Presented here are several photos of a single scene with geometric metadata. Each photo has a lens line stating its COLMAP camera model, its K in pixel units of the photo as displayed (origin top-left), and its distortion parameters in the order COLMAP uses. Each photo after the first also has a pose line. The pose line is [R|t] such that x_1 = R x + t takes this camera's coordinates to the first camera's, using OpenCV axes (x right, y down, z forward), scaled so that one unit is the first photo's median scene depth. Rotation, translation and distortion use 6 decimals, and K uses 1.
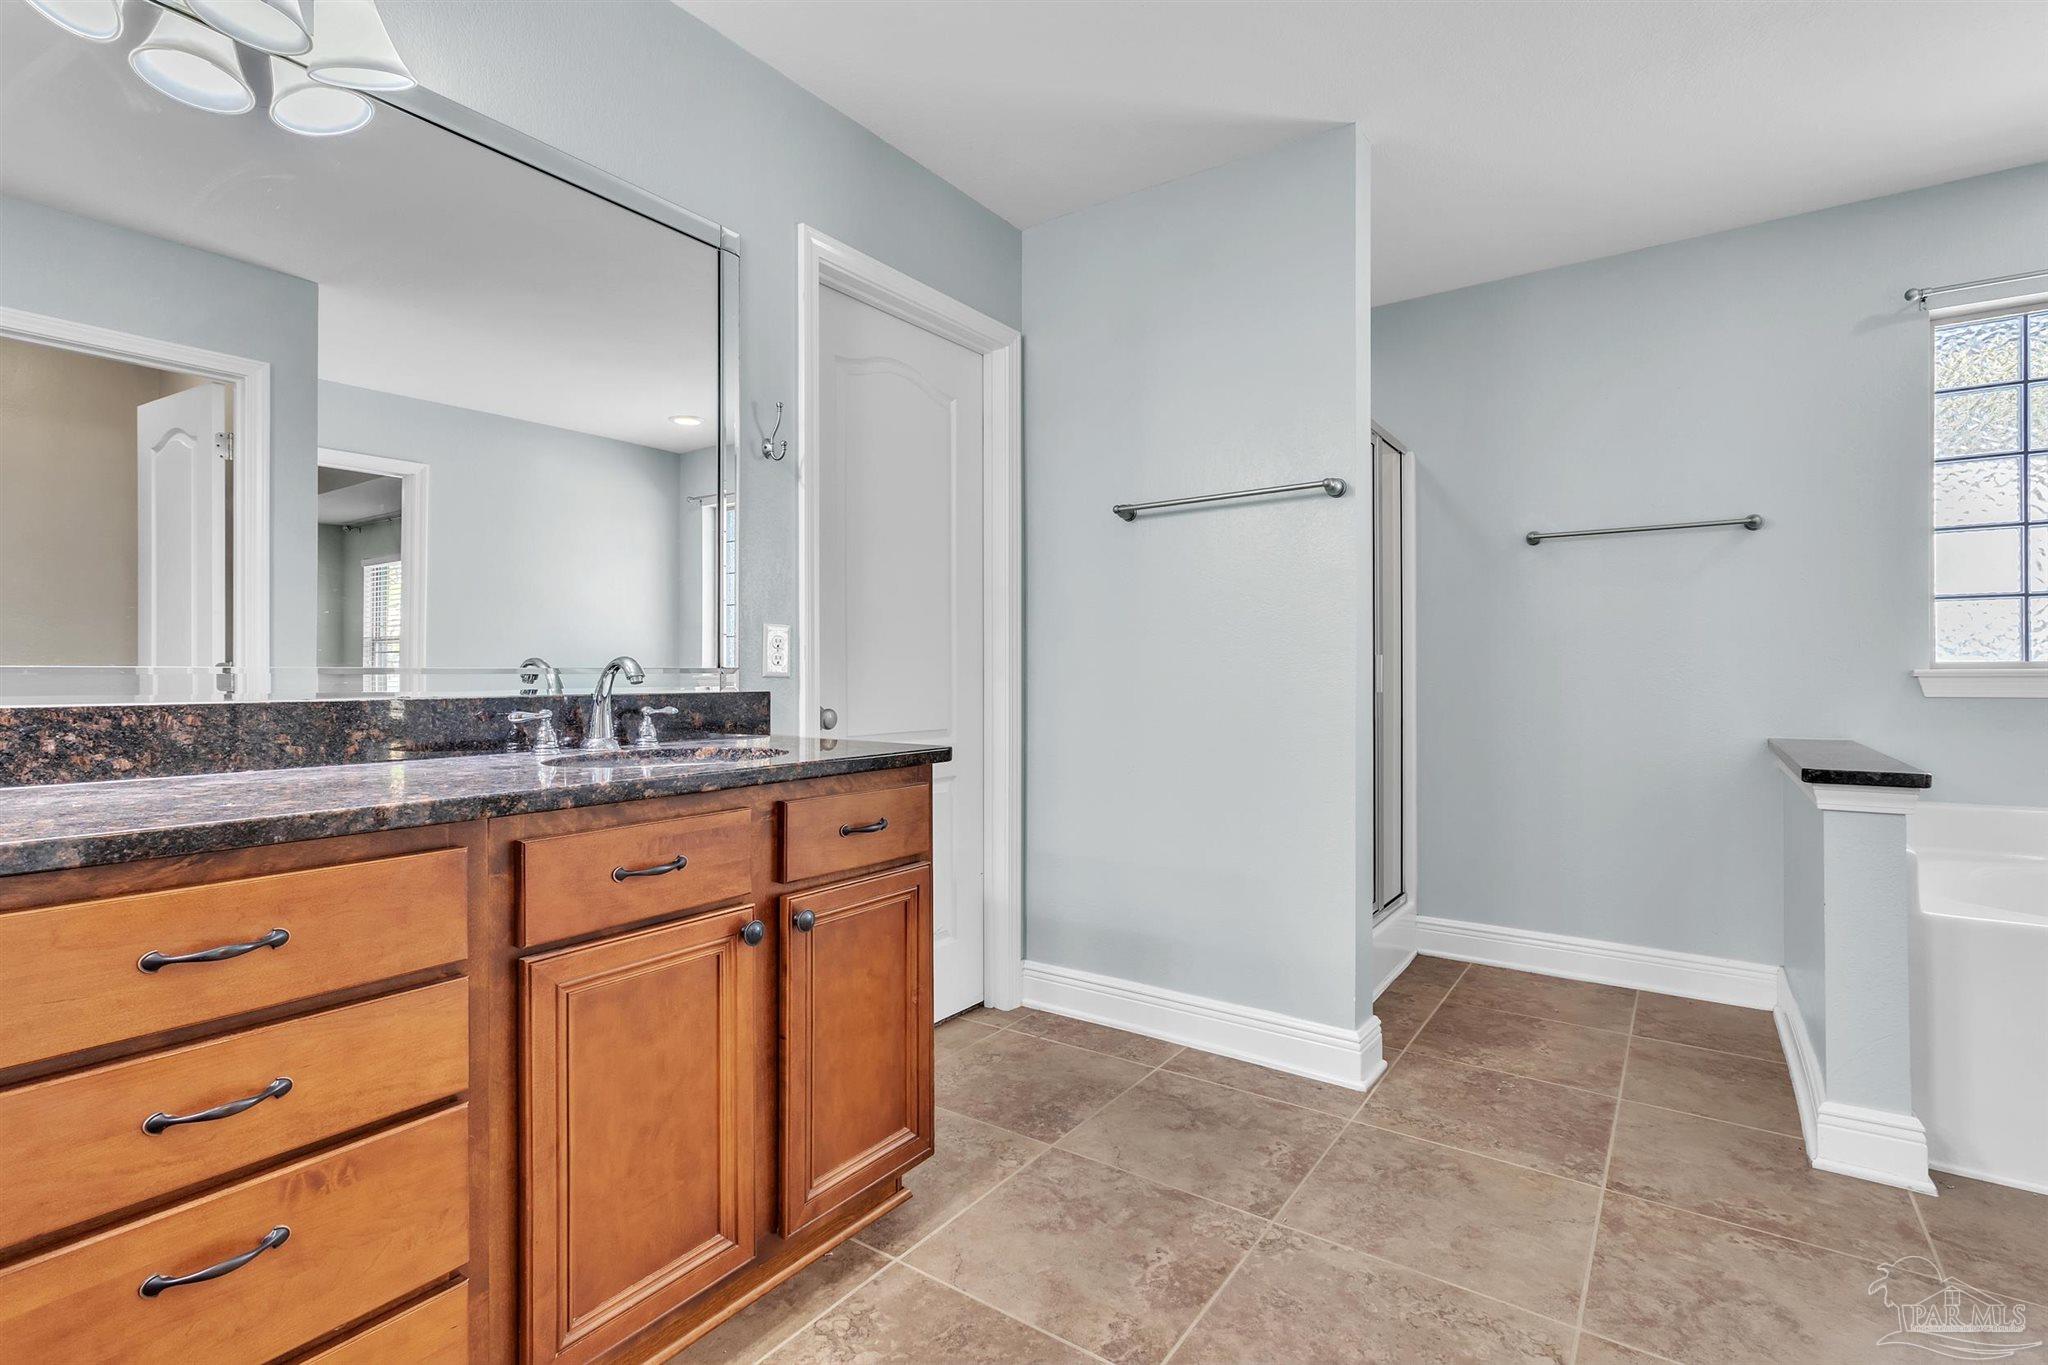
lens RADIAL K [[951.9, 0, 1026.4], [0, 951.9, 682.5], [0, 0, 1]] dist [0.002975, 0.000699]
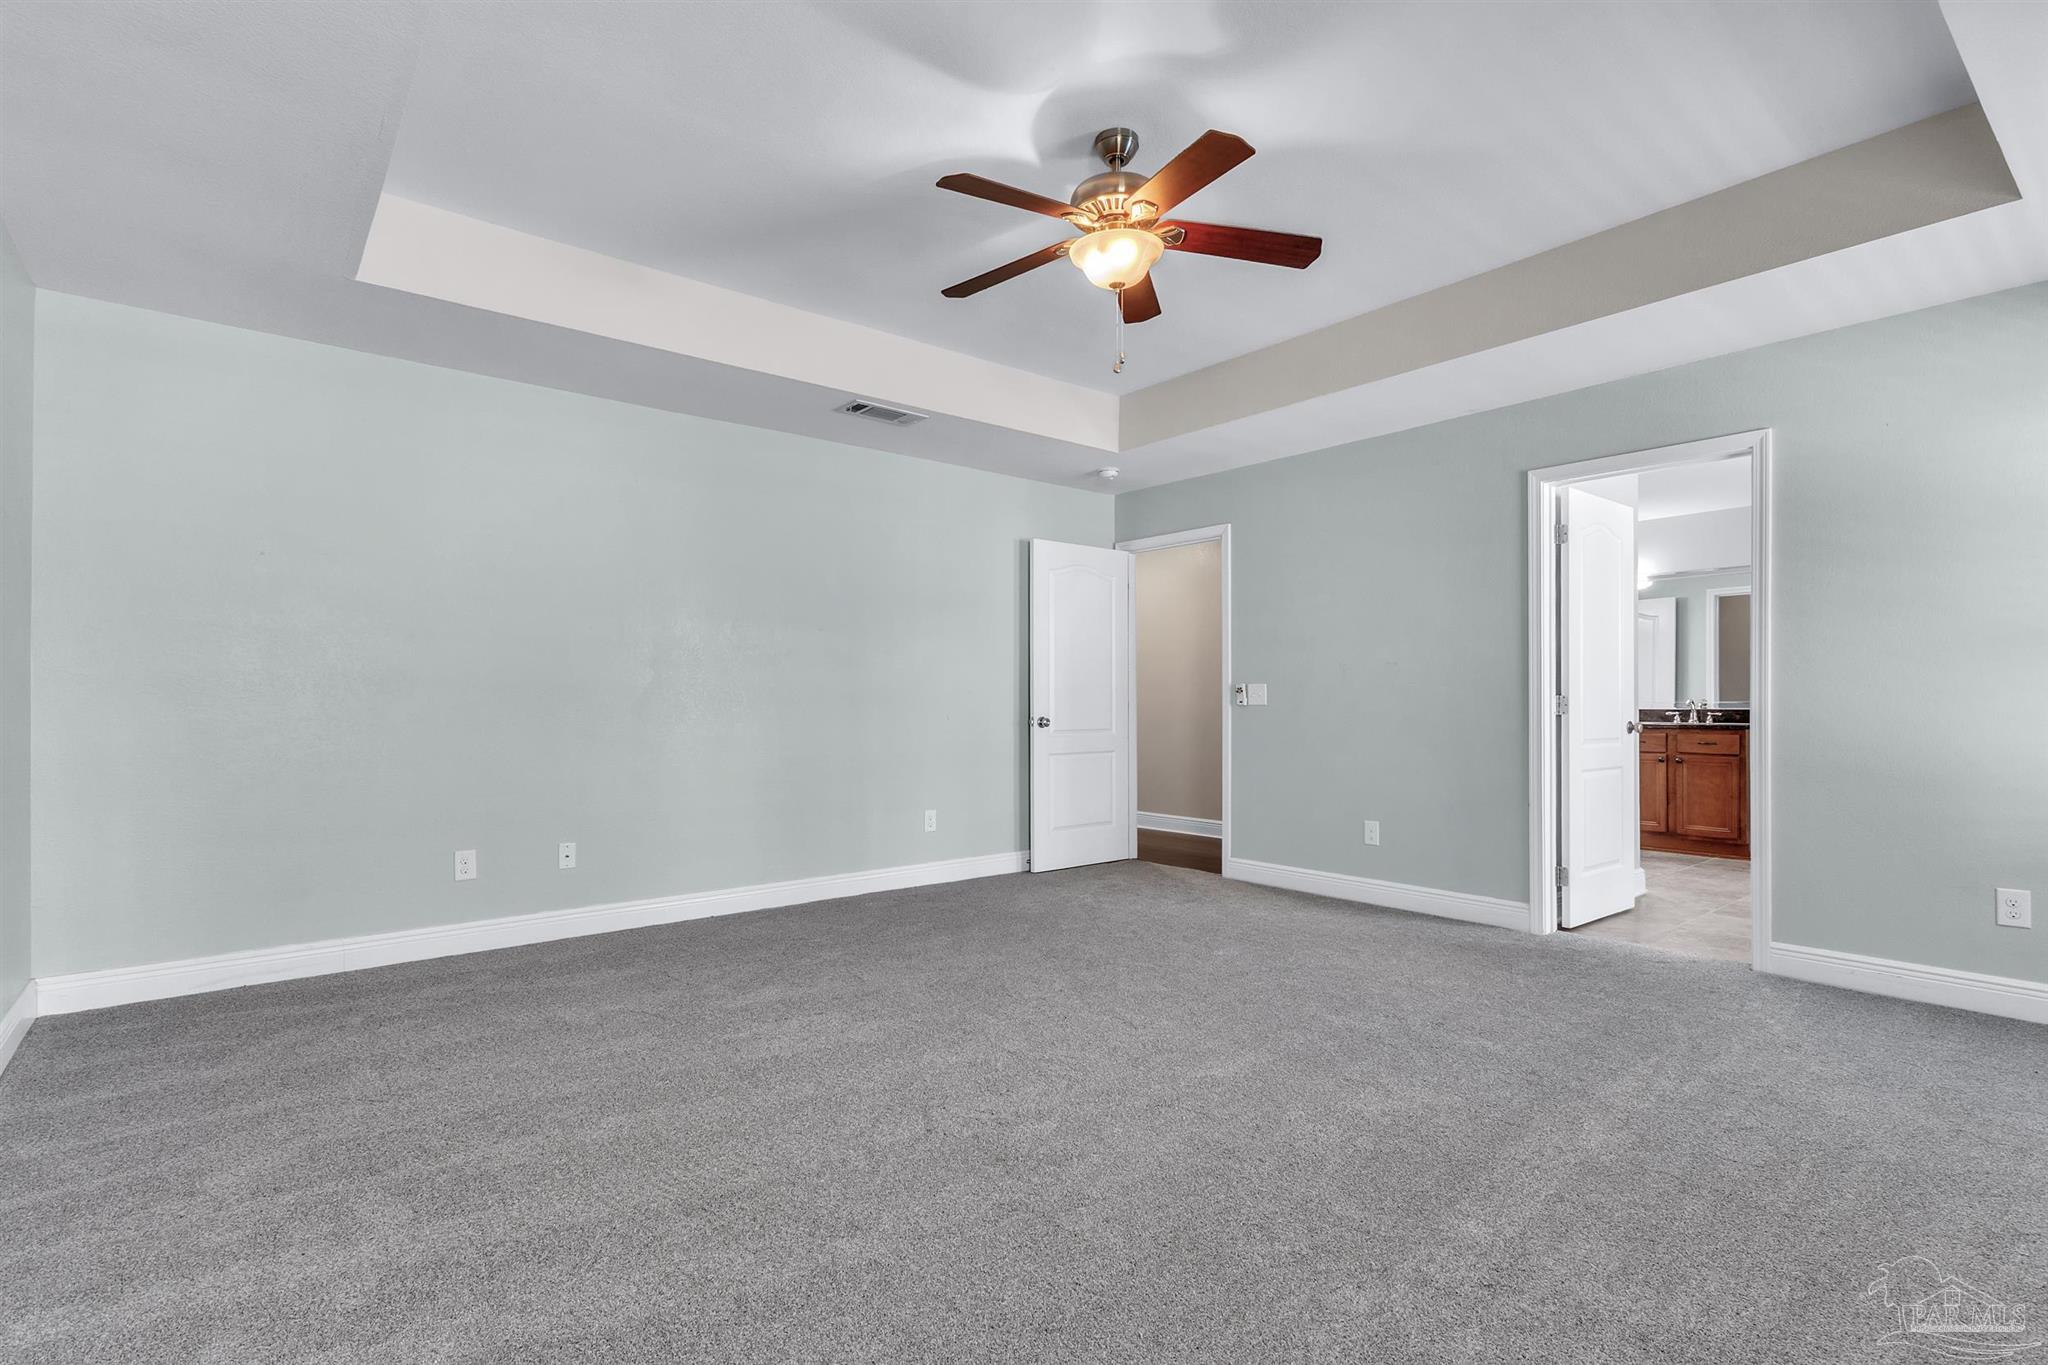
lens RADIAL K [[951.9, 0, 1026.4], [0, 951.9, 682.5], [0, 0, 1]] dist [0.002975, 0.000699]
pose [[-0.272934, -0.007335, -0.962005, 4.341658], [-0.005033, 0.999968, -0.006196, -0.062391], [0.962020, 0.003150, -0.272962, -0.627022]]
